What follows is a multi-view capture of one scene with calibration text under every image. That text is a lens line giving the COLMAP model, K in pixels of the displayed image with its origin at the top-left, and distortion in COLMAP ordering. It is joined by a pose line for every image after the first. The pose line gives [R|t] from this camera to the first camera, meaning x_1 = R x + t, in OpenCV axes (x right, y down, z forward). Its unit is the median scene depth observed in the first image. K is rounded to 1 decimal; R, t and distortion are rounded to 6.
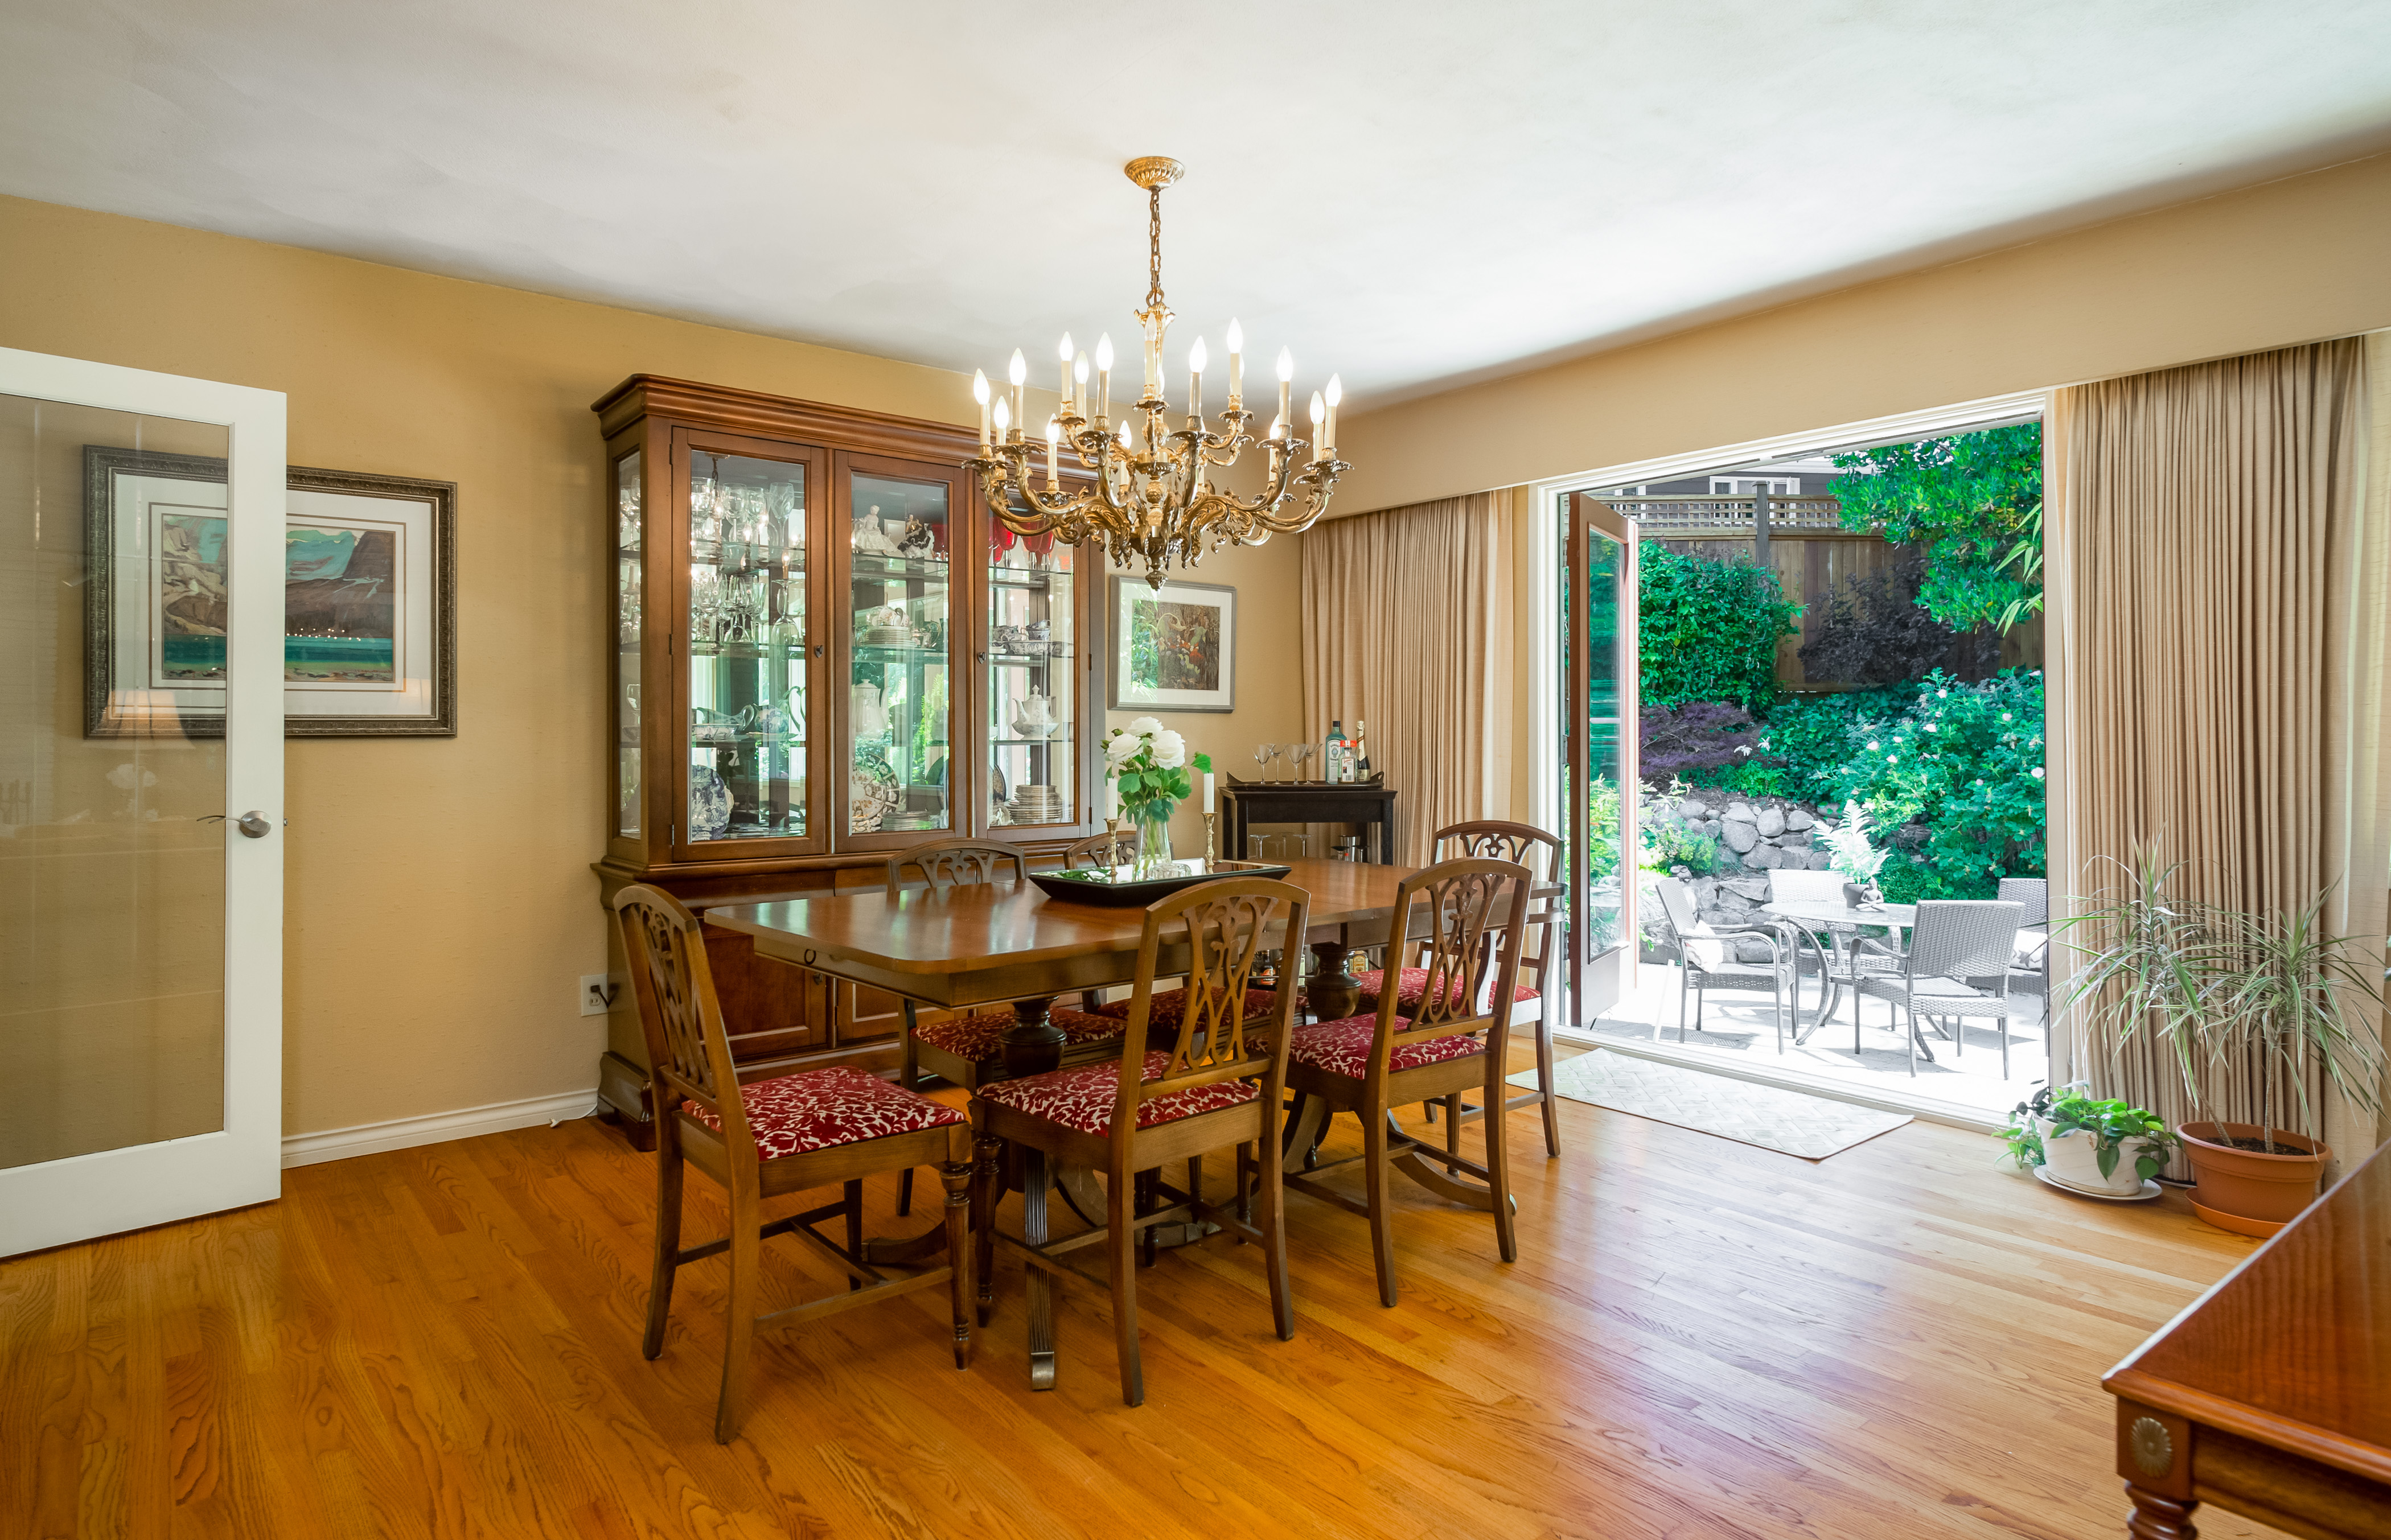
lens RADIAL K [[1321.0, 0, 1156.5], [0, 1321.0, 736.8], [0, 0, 1]] dist [0.000361, 0.000444]
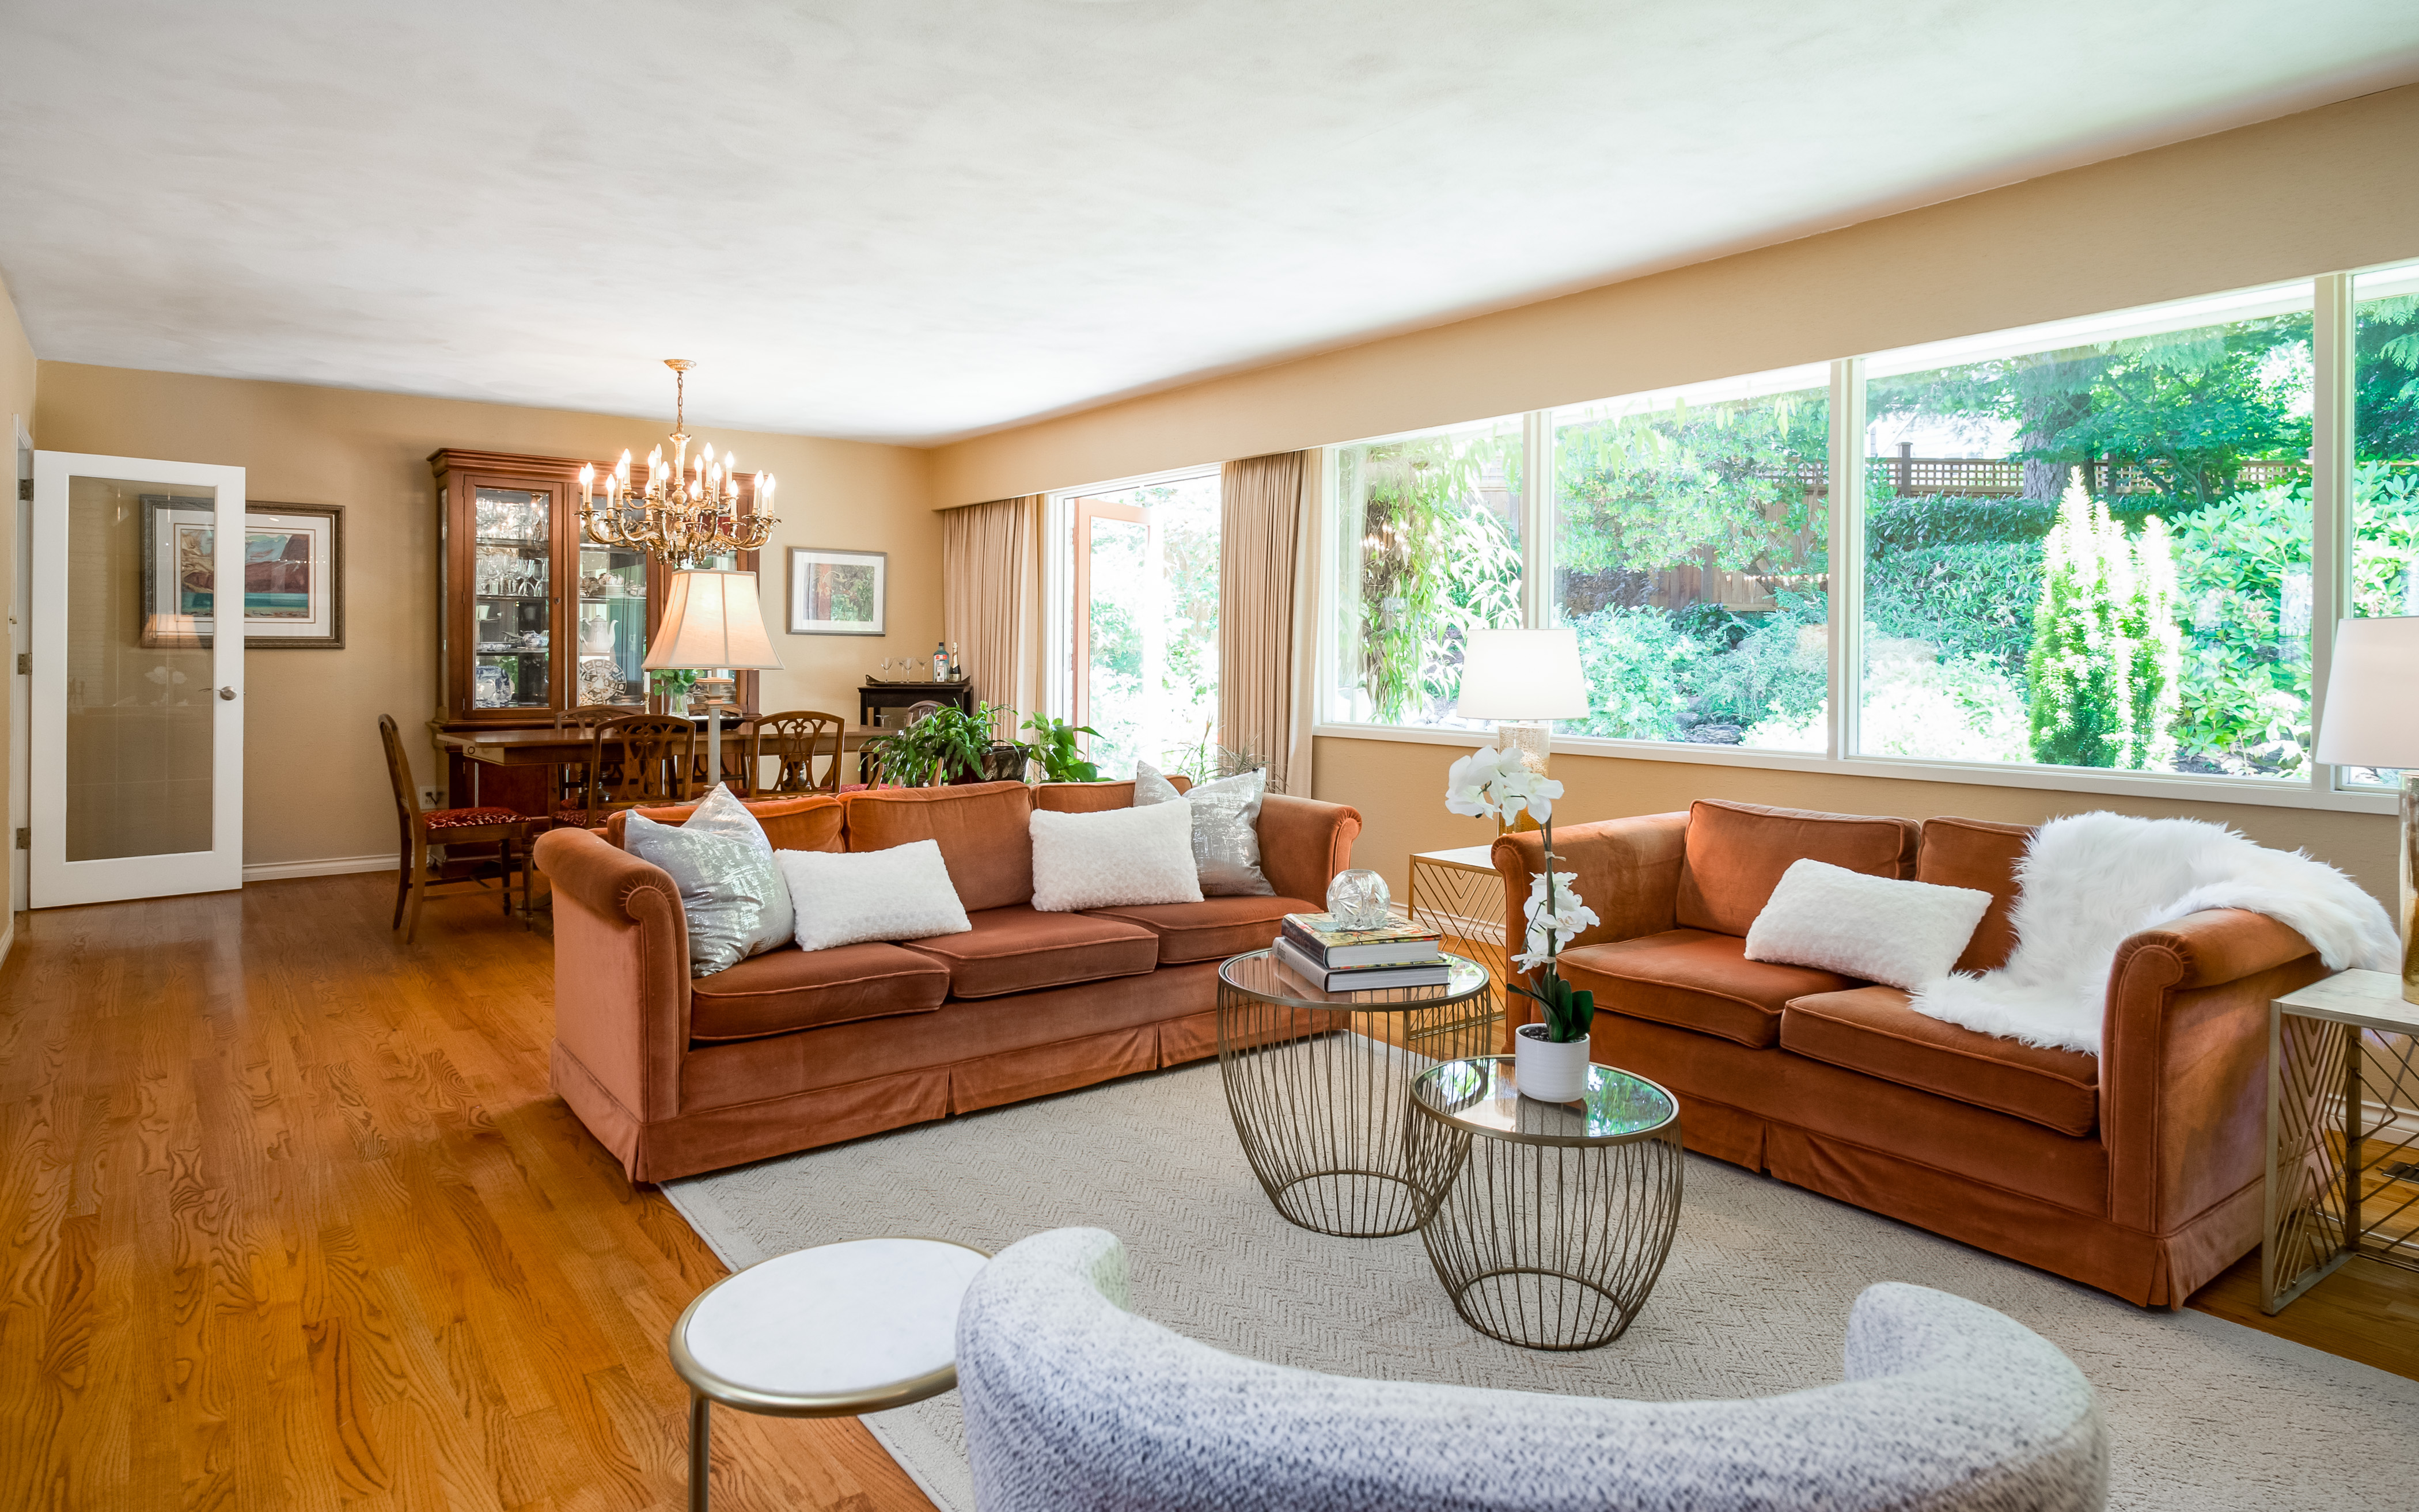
lens RADIAL K [[1363.3, 0, 1202.4], [0, 1363.3, 667.6], [0, 0, 1]] dist [-0.002281, -0.001126]
pose [[0.999929, 0.008513, -0.008331, 0.658621], [-0.008417, 0.999899, 0.011458, -0.004964], [0.008428, -0.011387, 0.999900, -0.848859]]
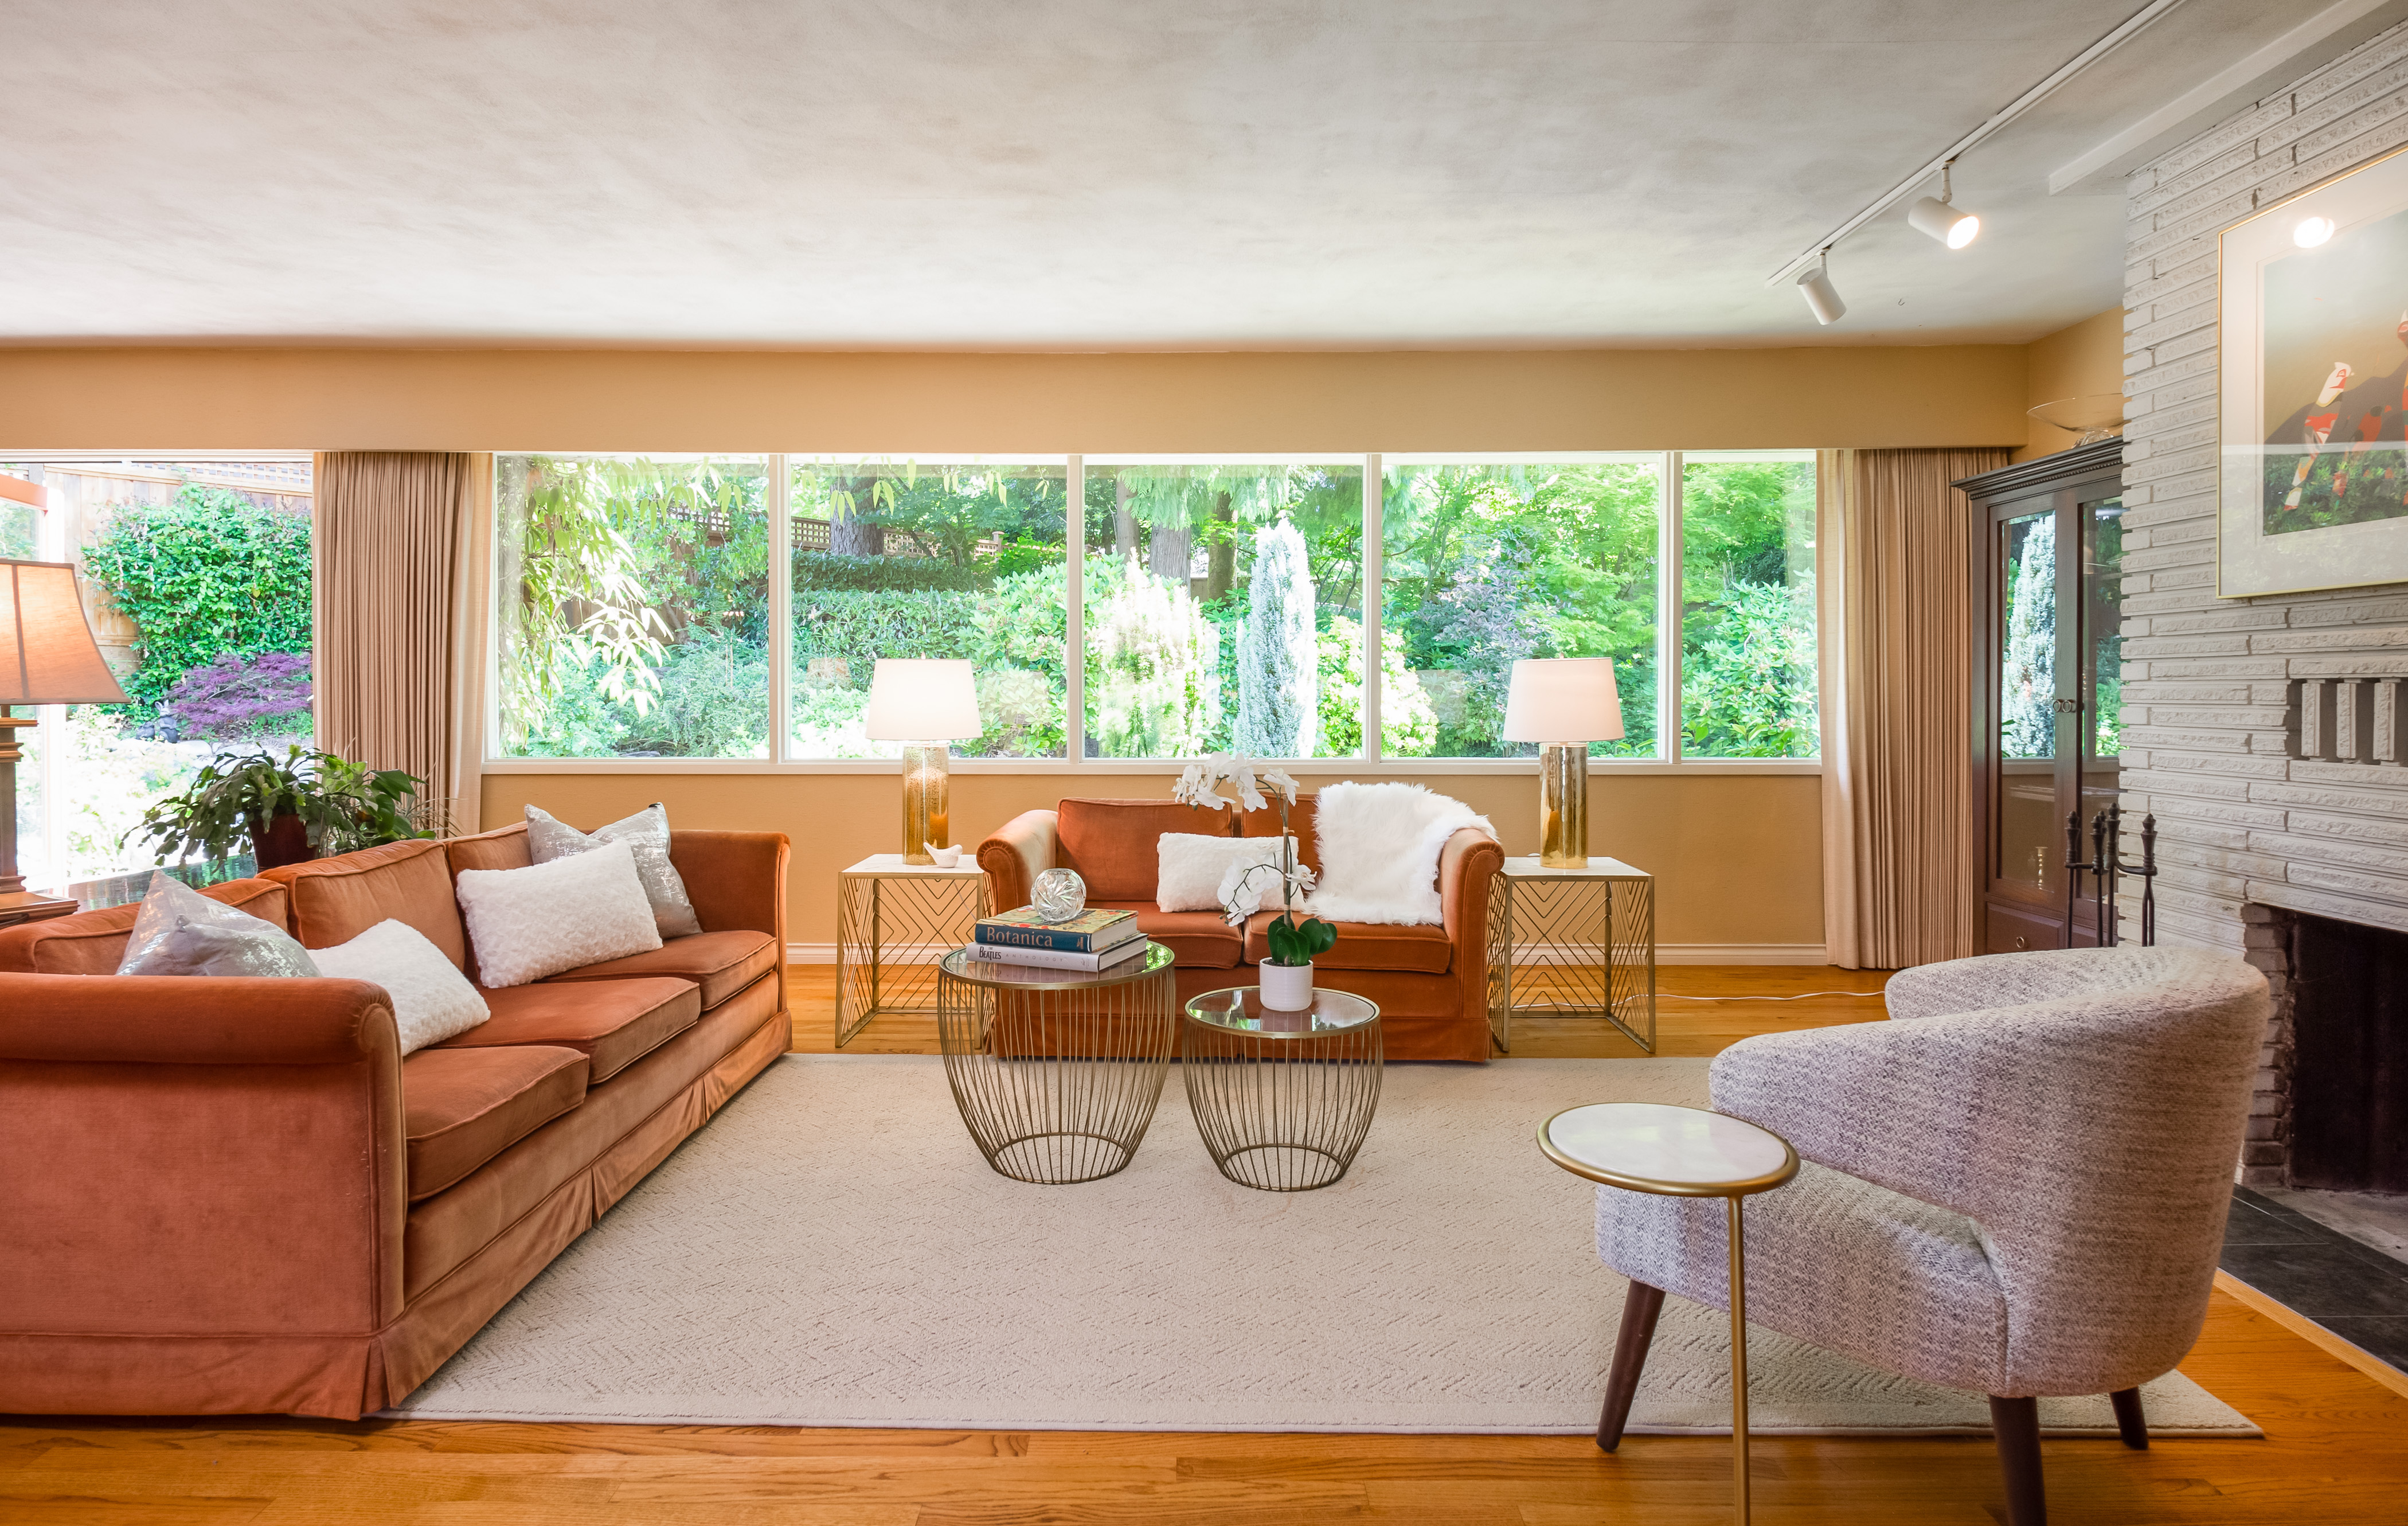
lens RADIAL K [[1321.0, 0, 1169.8], [0, 1321.0, 704.4], [0, 0, 1]] dist [0.001353, -0.000437]
pose [[0.620378, -0.005705, 0.784282, 0.106822], [-0.004240, 0.999935, 0.010628, 0.001383], [-0.784291, -0.009919, 0.620314, -0.667275]]
